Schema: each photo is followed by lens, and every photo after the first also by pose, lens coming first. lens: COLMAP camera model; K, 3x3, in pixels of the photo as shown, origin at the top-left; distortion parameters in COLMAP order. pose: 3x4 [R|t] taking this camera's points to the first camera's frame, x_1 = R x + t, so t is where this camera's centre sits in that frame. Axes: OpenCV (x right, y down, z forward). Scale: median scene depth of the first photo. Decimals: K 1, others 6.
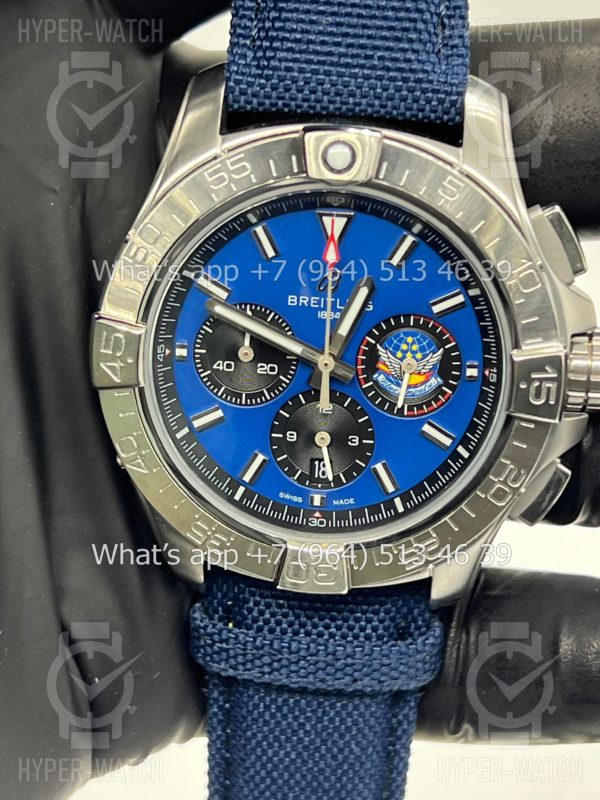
lens RADIAL K [[1798.4, 0, 300.0], [0, 1798.4, 400.0], [0, 0, 1]] dist [0.205643, -0.955815]
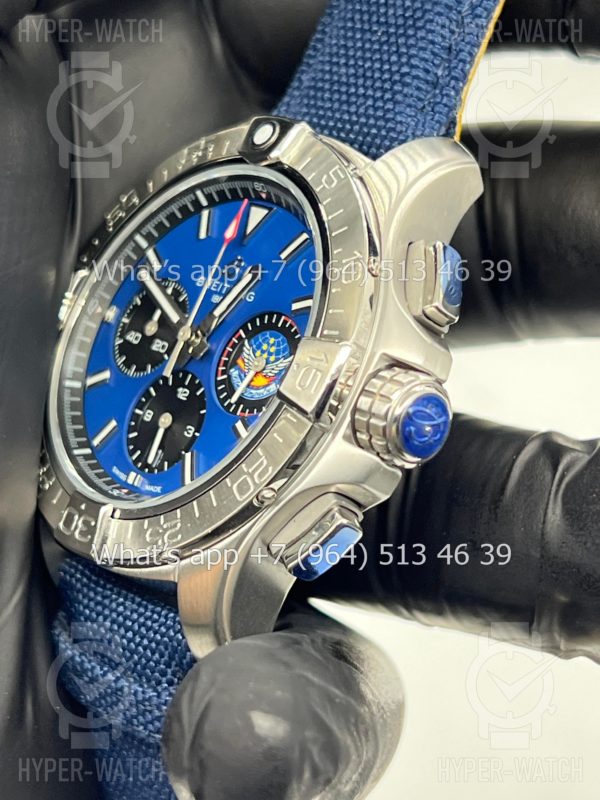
lens RADIAL K [[1798.4, 0, 300.0], [0, 1798.4, 400.0], [0, 0, 1]] dist [0.205643, -0.955815]
pose [[0.737689, 0.210733, -0.641409, 0.675938], [-0.498696, 0.810486, -0.307270, 0.270925], [0.455101, 0.546538, 0.702979, 0.361726]]
